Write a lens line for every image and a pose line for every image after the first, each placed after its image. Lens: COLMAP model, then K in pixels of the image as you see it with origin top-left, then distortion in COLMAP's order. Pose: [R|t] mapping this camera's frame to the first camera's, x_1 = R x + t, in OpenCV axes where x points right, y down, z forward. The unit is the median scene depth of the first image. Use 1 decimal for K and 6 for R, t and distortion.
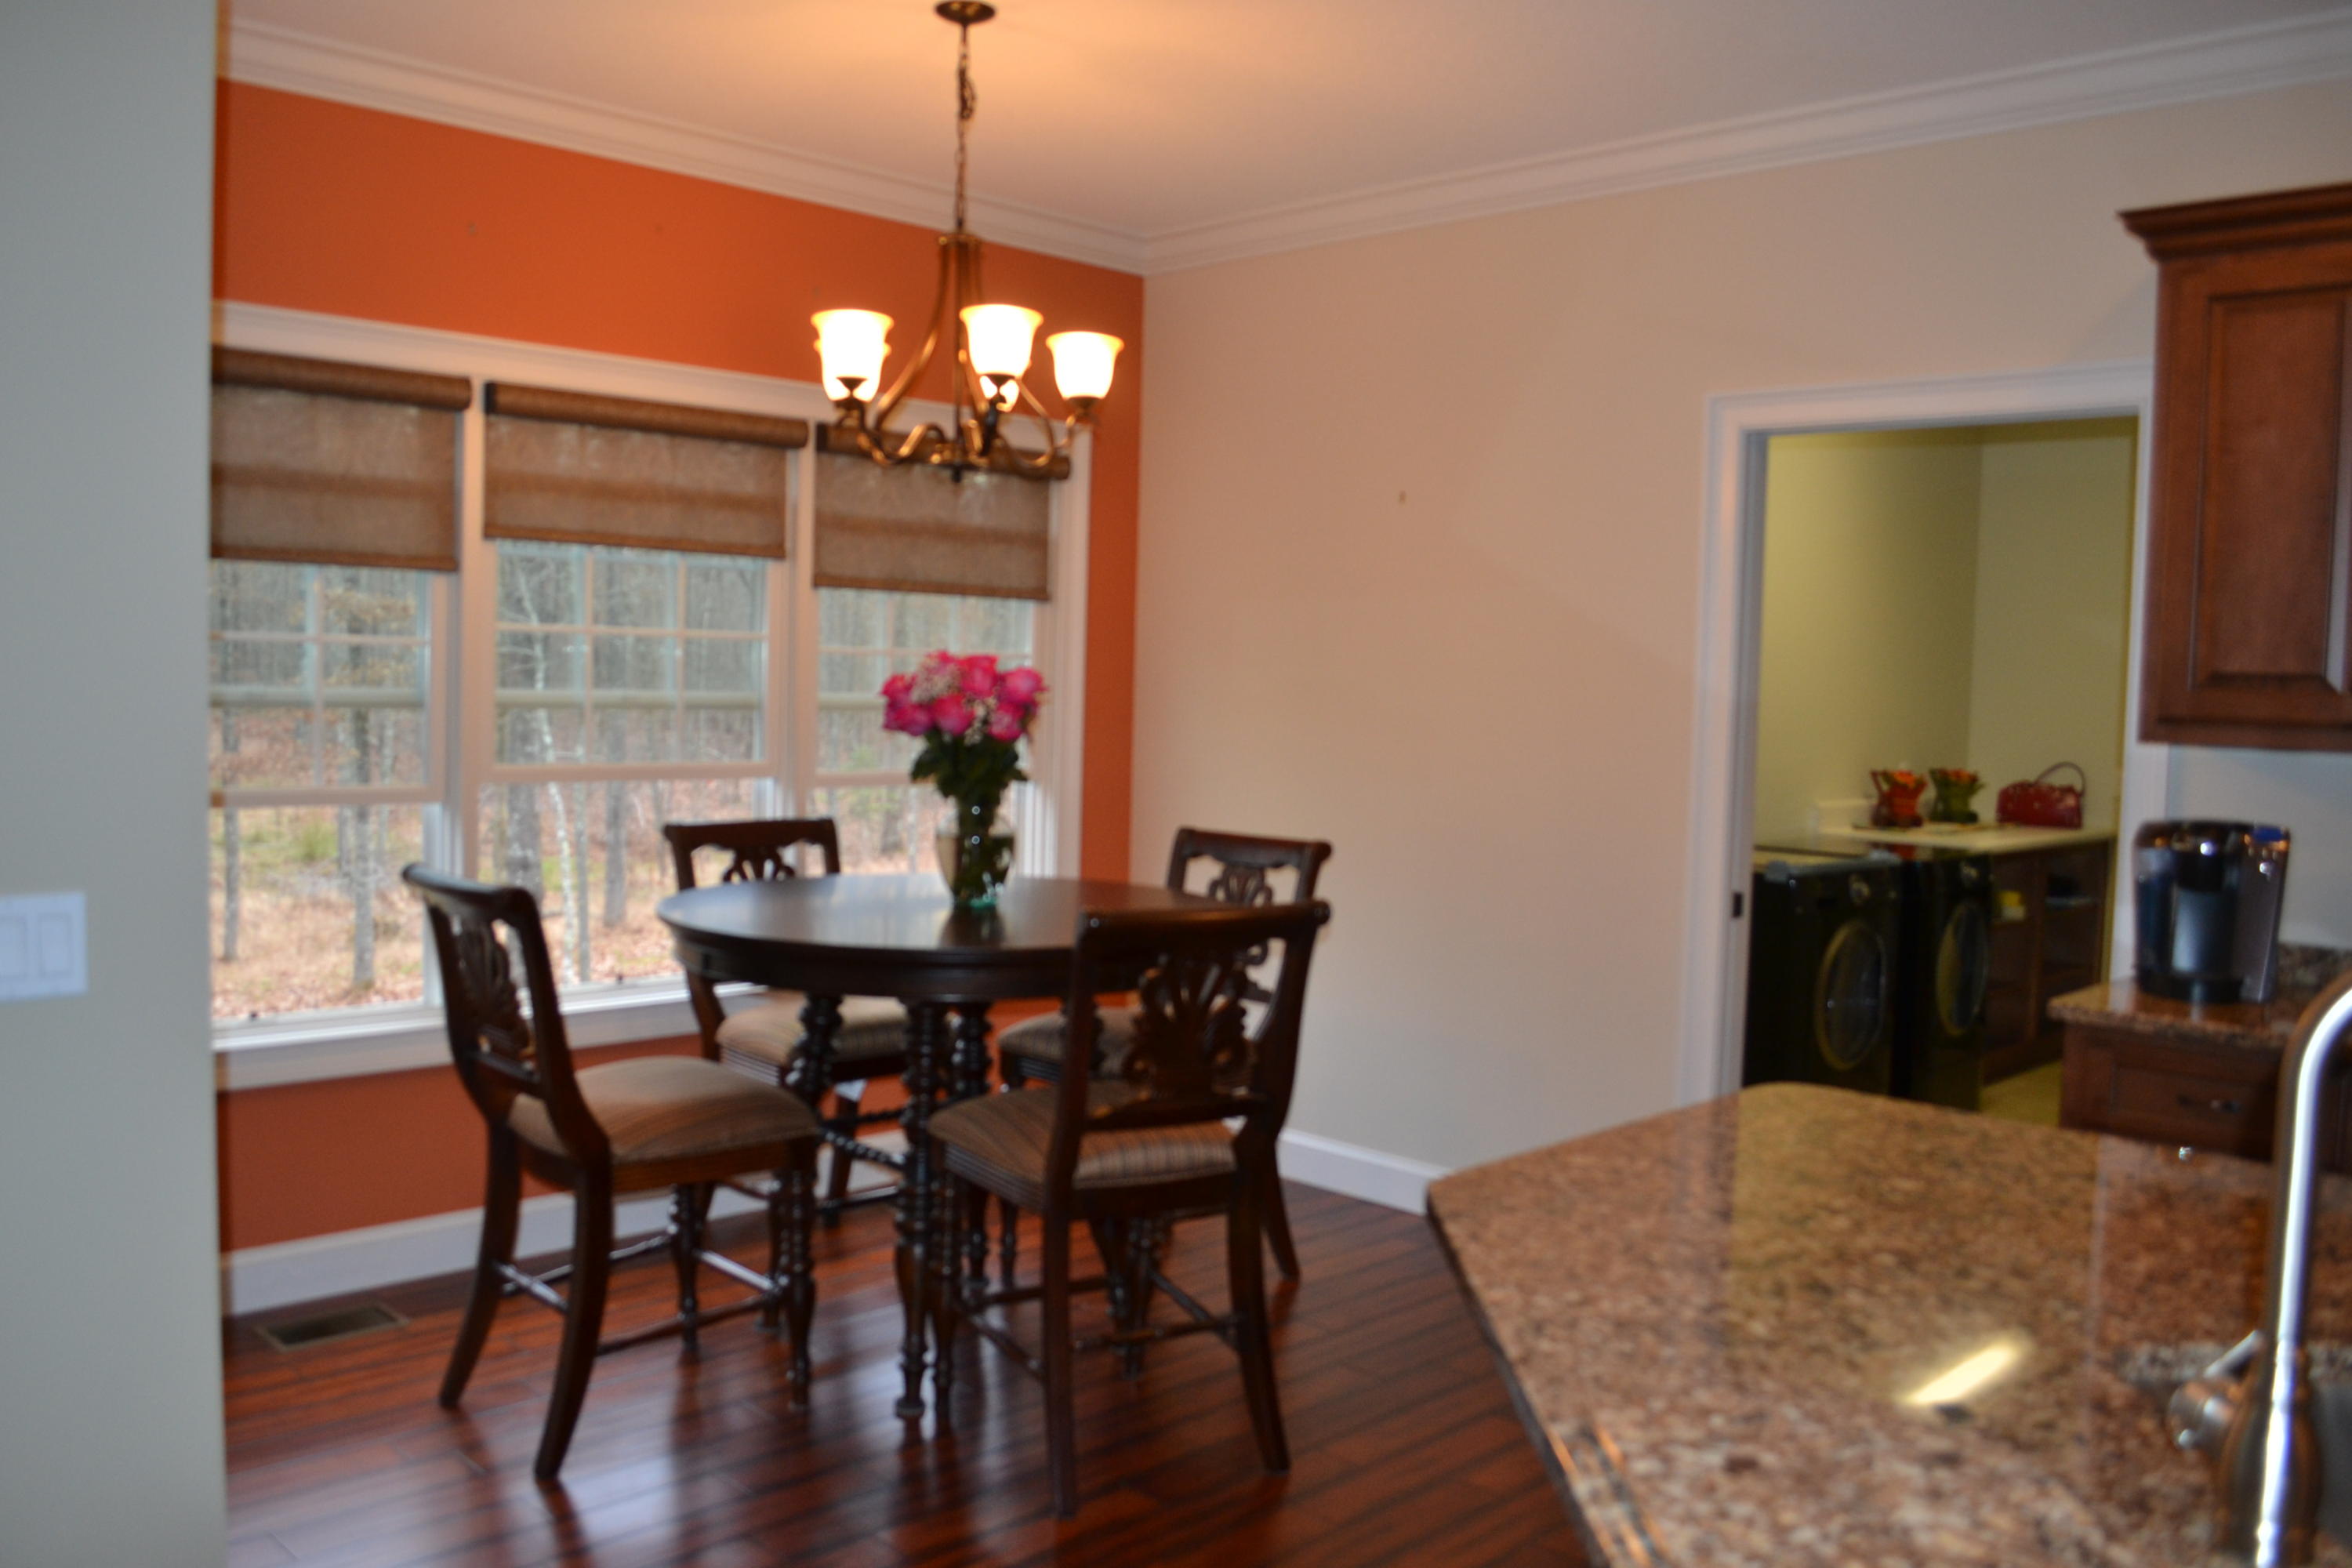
lens RADIAL K [[1904.0, 0, 1181.8], [0, 1904.0, 785.7], [0, 0, 1]] dist [-0.074849, 0.004365]
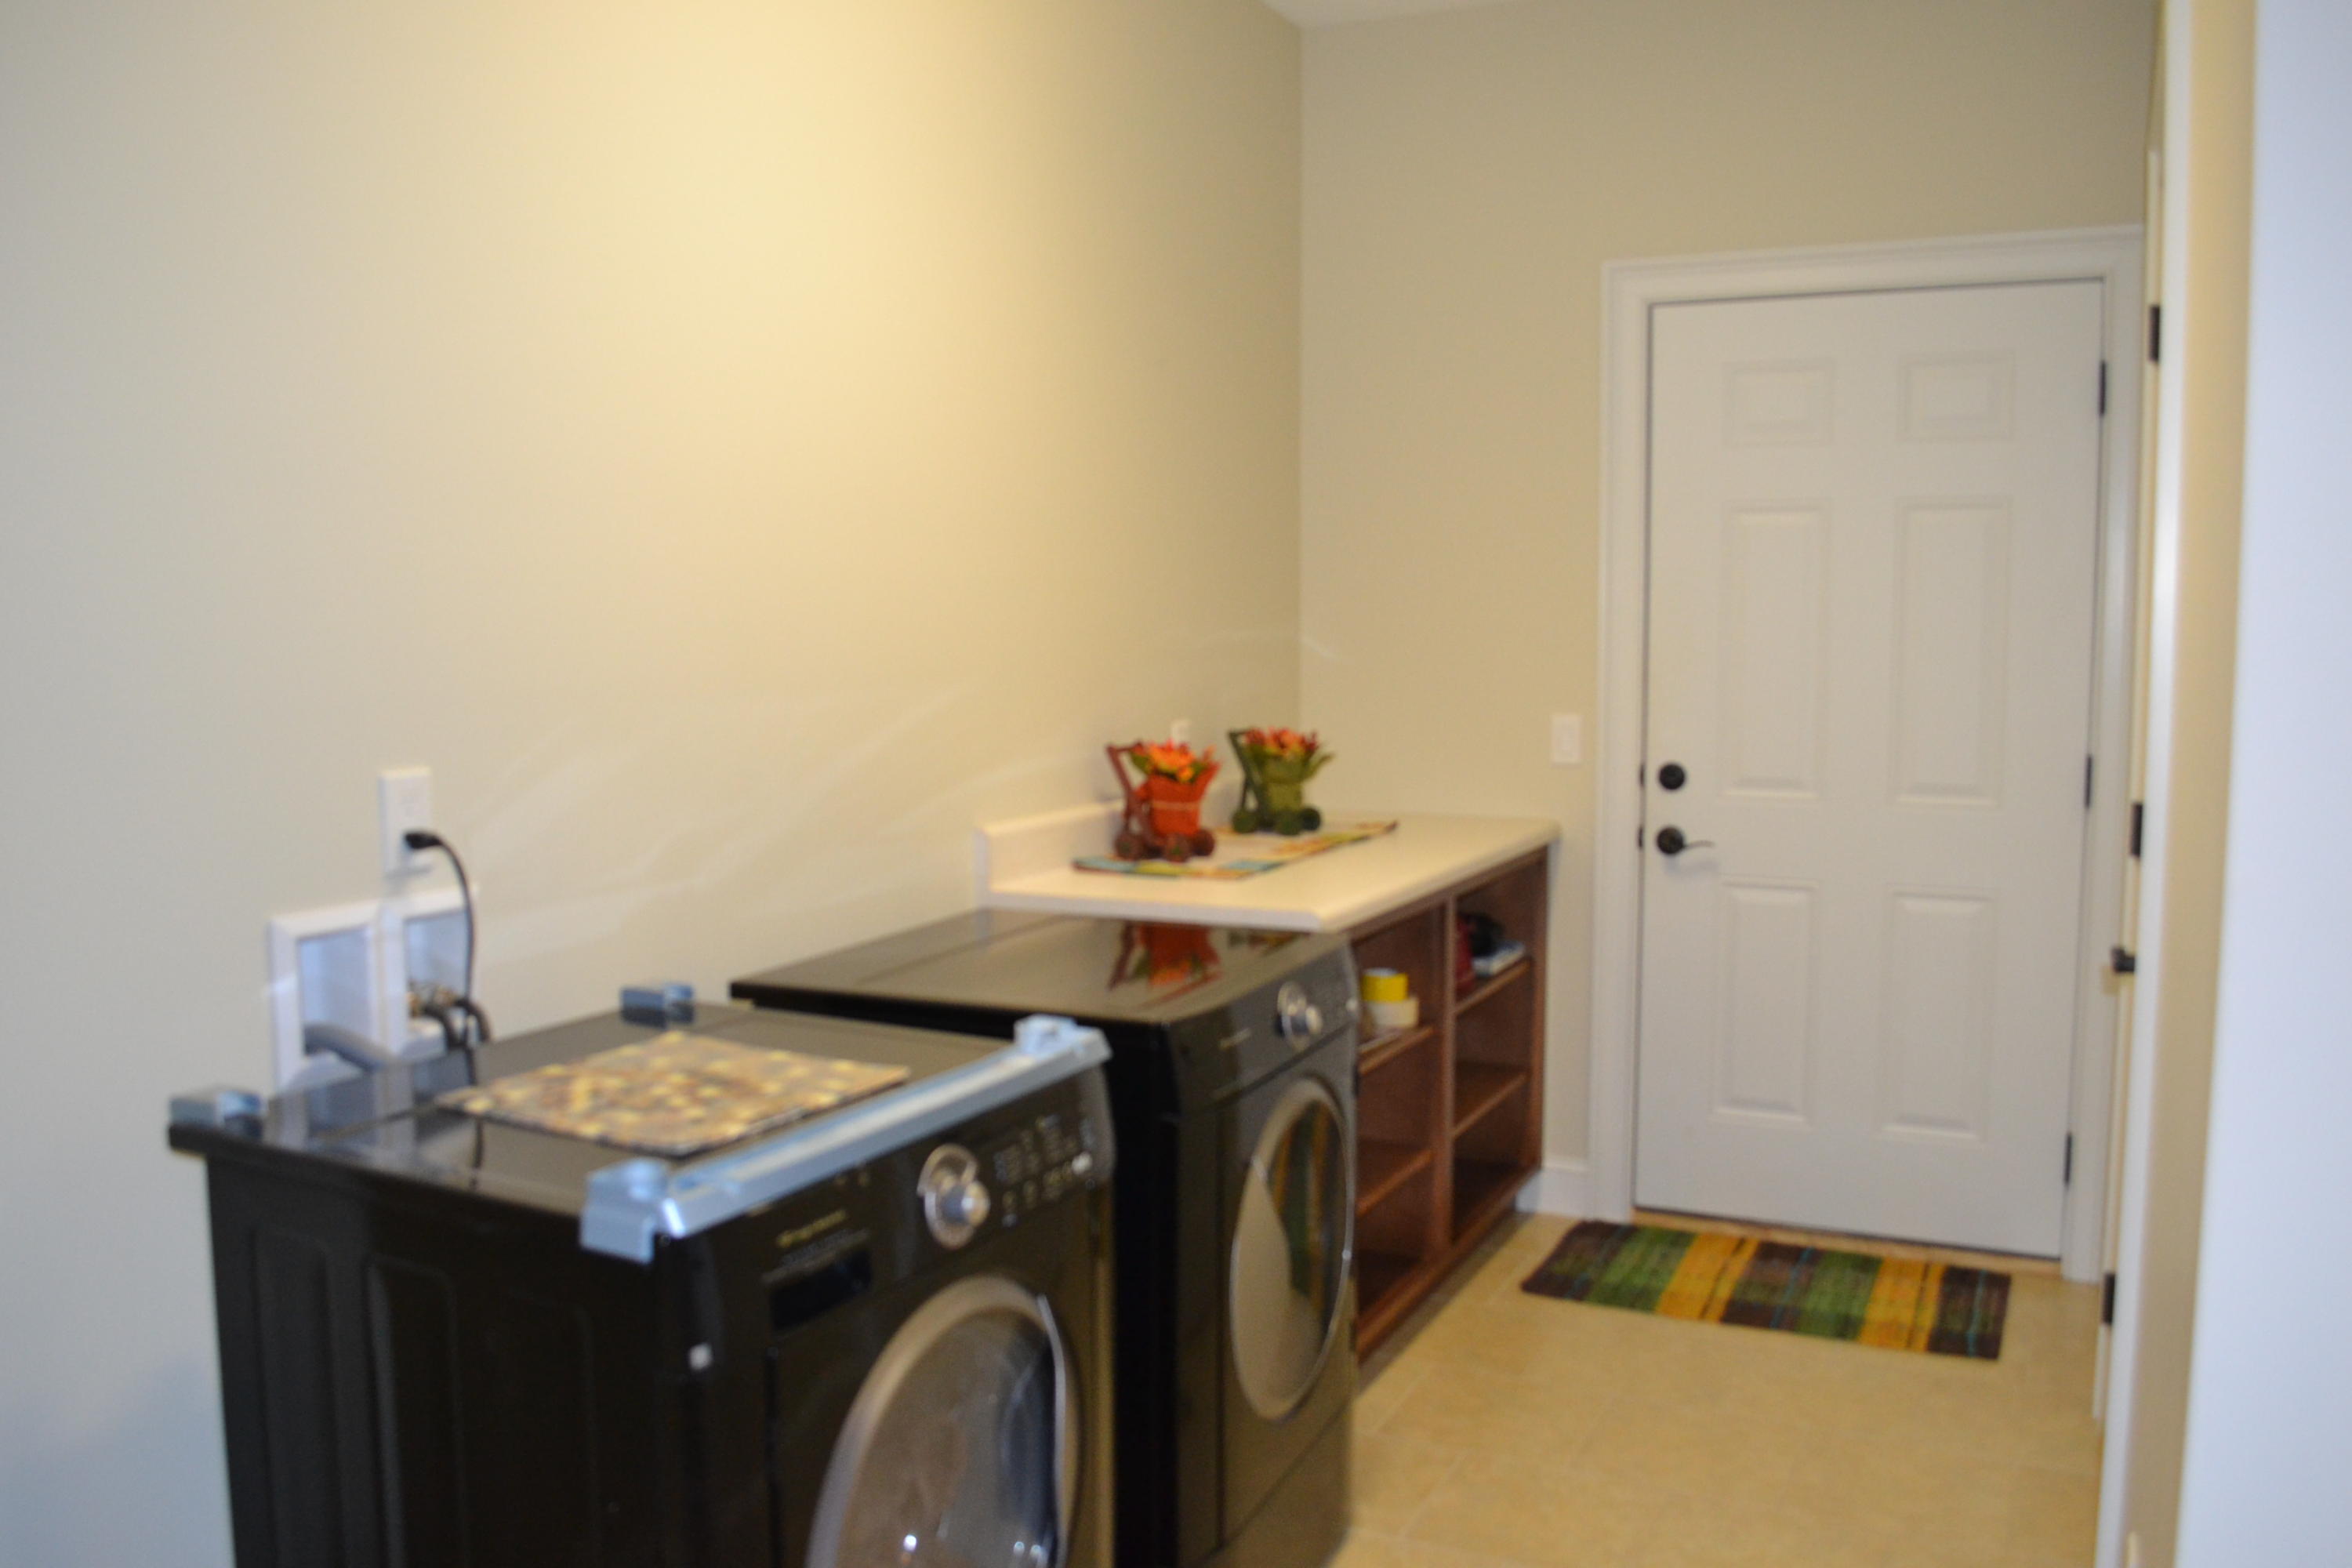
lens RADIAL K [[1904.0, 0, 1174.5], [0, 1904.0, 783.6], [0, 0, 1]] dist [-0.074849, 0.004365]
pose [[0.948704, -0.054670, 0.311404, 0.225874], [0.041330, 0.997929, 0.049282, -0.021382], [-0.313454, -0.033884, 0.948999, 0.521756]]
